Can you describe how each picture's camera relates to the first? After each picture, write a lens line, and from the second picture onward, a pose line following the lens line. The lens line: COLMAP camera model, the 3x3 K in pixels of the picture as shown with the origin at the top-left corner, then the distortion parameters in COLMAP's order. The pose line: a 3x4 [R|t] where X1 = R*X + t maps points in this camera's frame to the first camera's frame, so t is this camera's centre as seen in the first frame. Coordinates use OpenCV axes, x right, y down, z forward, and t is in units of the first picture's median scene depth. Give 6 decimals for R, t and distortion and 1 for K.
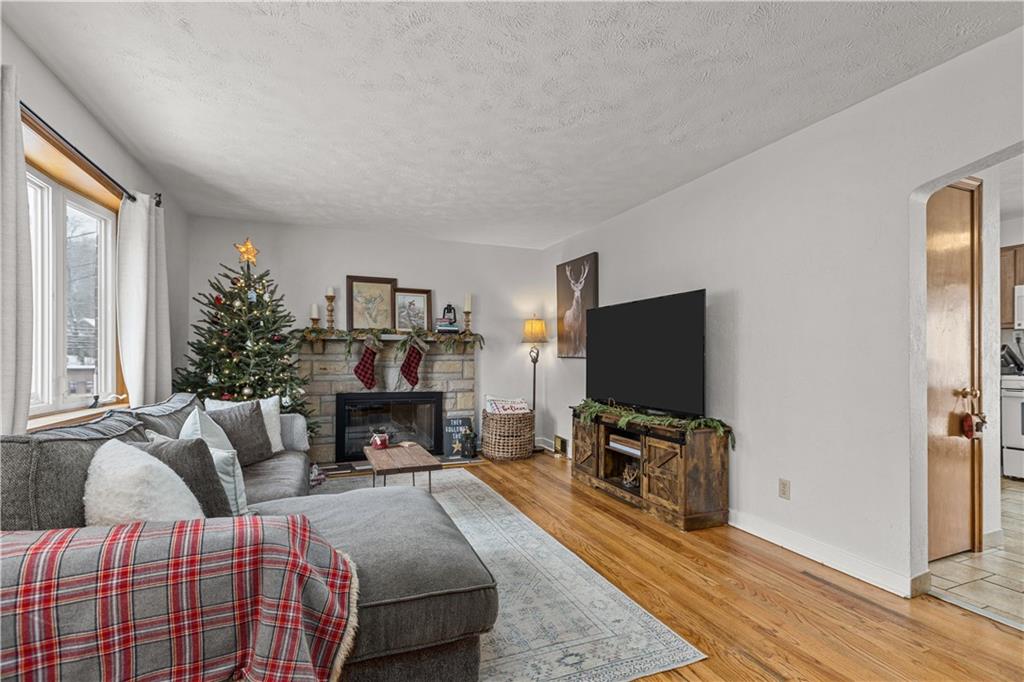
lens RADIAL K [[467.1, 0, 510.1], [0, 467.1, 356.6], [0, 0, 1]] dist [-0.003319, -0.000412]
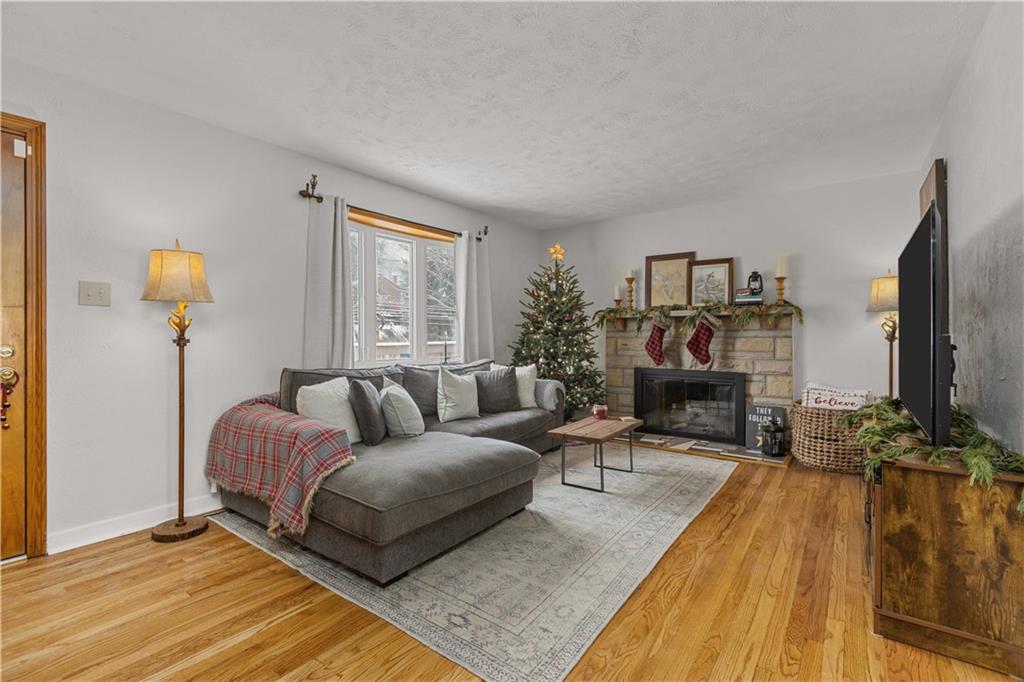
lens RADIAL K [[460.4, 0, 513.9], [0, 460.4, 335.0], [0, 0, 1]] dist [-0.000310, -0.000329]
pose [[0.524766, -0.003586, -0.851239, 0.391308], [0.004715, 0.999988, -0.001306, 0.003447], [0.851233, -0.003328, 0.524777, 0.204675]]
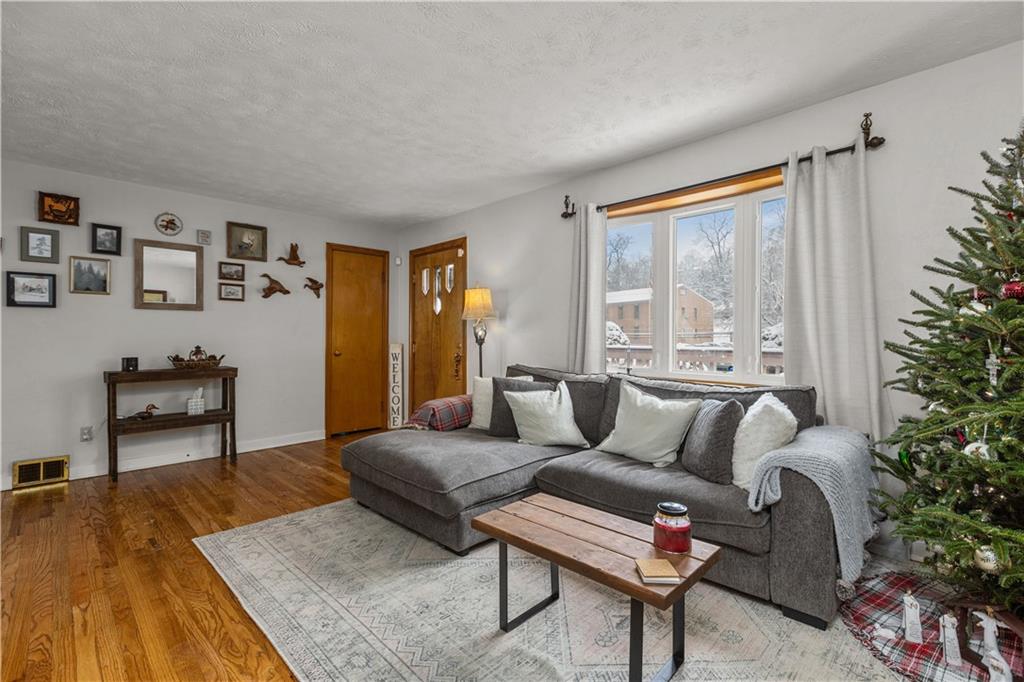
lens RADIAL K [[460.4, 0, 513.9], [0, 460.4, 335.0], [0, 0, 1]] dist [-0.000310, -0.000329]
pose [[-0.920341, -0.005405, -0.391080, 0.021978], [-0.002621, 0.999967, -0.007653, 0.001455], [0.391109, -0.006018, -0.920325, 1.006281]]
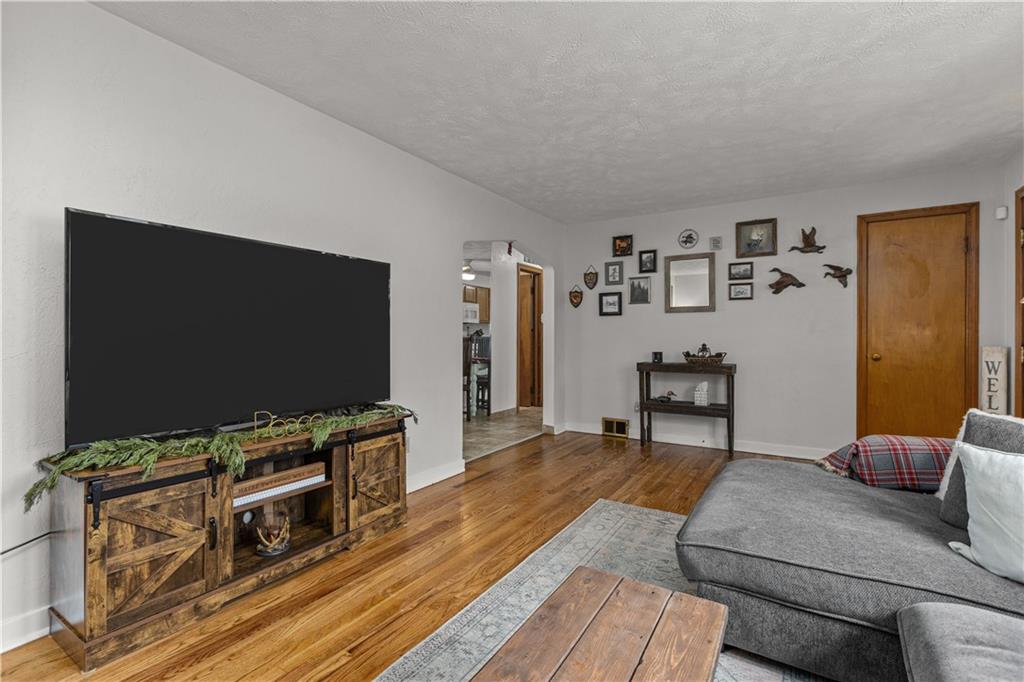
lens RADIAL K [[460.4, 0, 513.9], [0, 460.4, 335.0], [0, 0, 1]] dist [-0.000310, -0.000329]
pose [[-0.584409, -0.002707, 0.811455, -0.311456], [-0.002843, 0.999995, 0.001288, -0.001420], [-0.811454, -0.001554, -0.584414, 0.856158]]
